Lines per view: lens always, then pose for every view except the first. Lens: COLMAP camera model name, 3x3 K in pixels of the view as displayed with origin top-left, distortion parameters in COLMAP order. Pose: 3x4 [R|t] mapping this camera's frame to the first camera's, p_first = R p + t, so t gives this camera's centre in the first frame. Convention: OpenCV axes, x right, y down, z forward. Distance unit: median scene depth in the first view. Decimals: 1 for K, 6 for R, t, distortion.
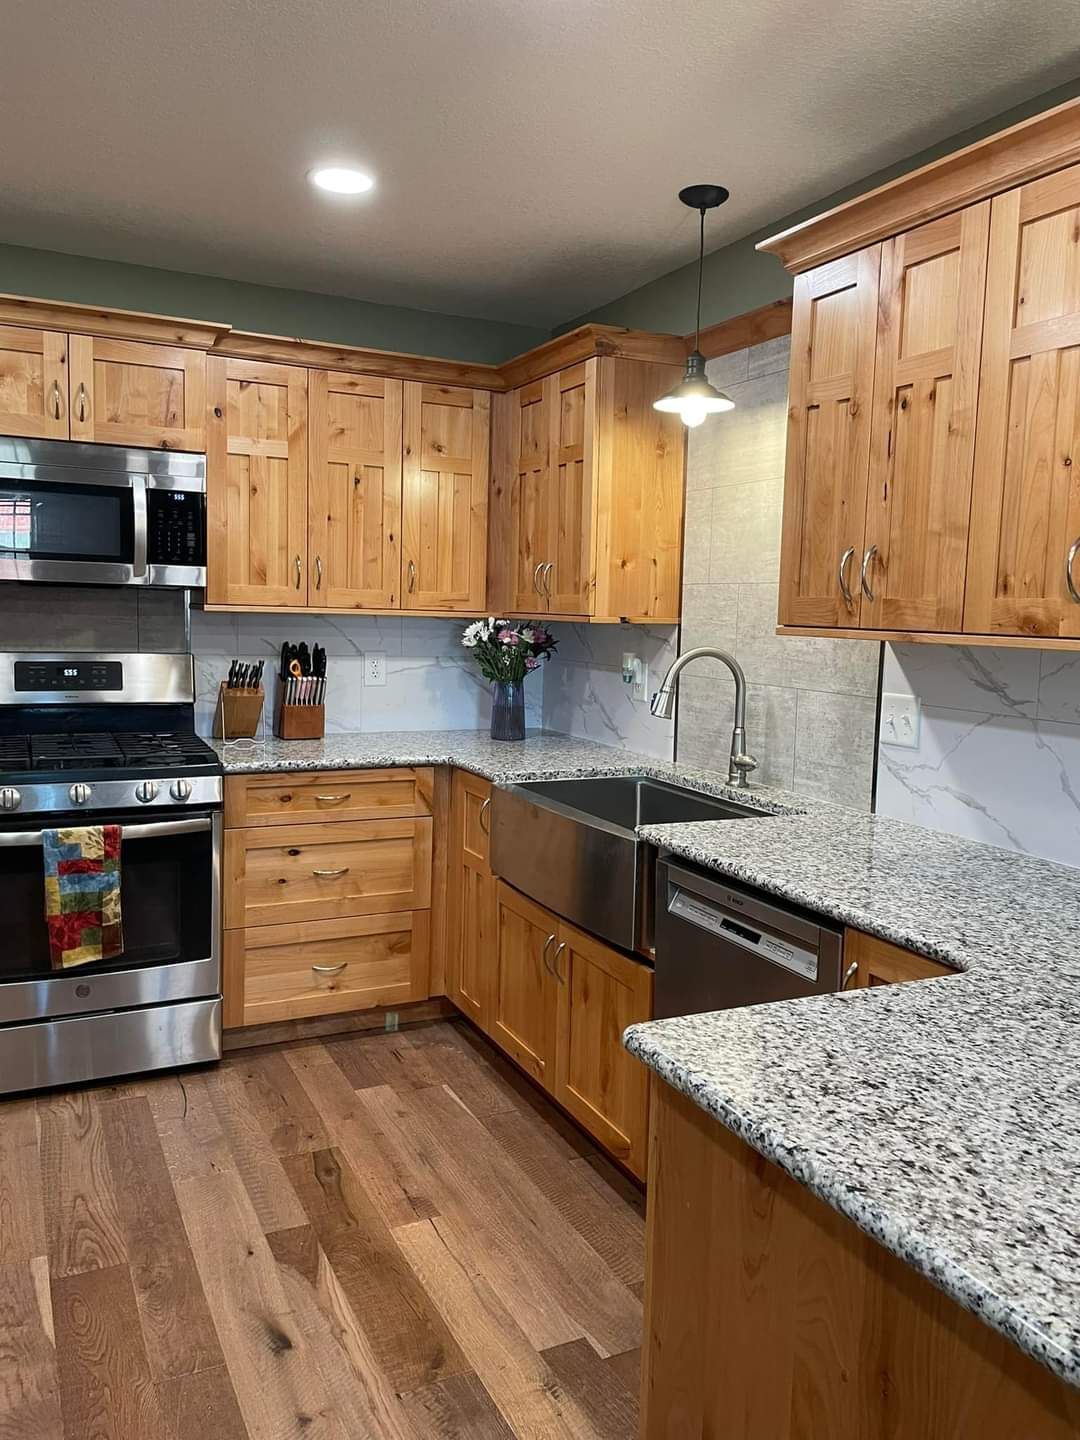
lens RADIAL K [[1088.3, 0, 541.5], [0, 1088.3, 717.8], [0, 0, 1]] dist [0.002210, -0.006229]
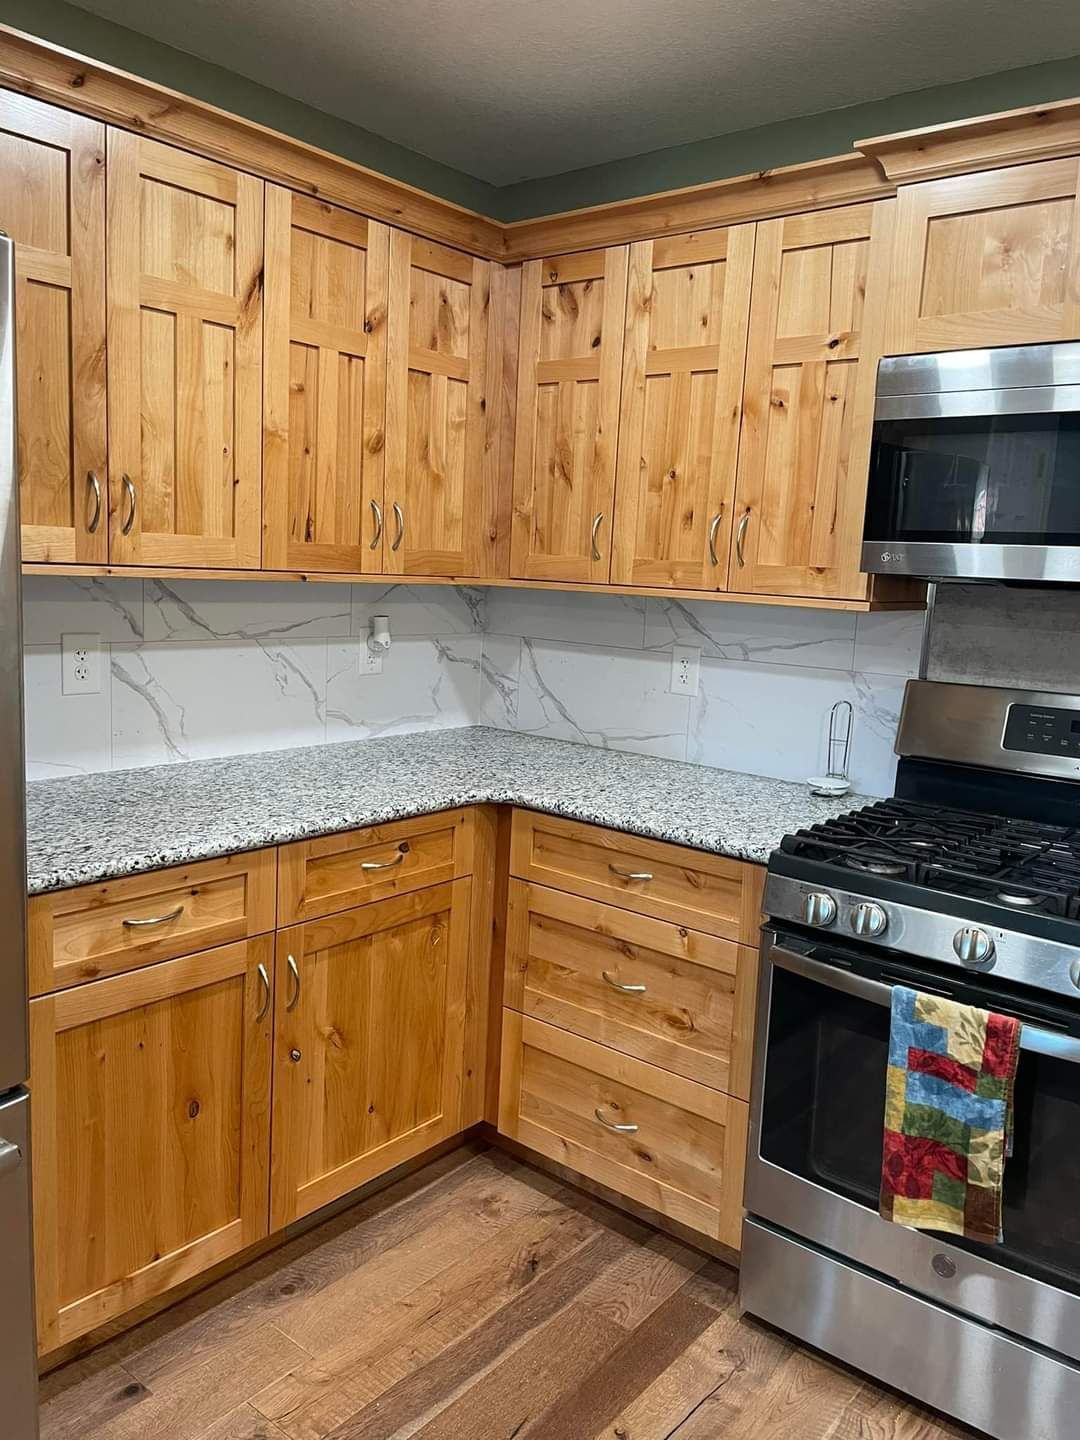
lens RADIAL K [[1088.3, 0, 540.5], [0, 1088.3, 720.5], [0, 0, 1]] dist [0.002210, -0.006229]
pose [[0.417838, 0.115947, -0.901092, -0.013390], [-0.129307, 0.989315, 0.067339, -0.057083], [0.899272, 0.088381, 0.428367, 0.541908]]
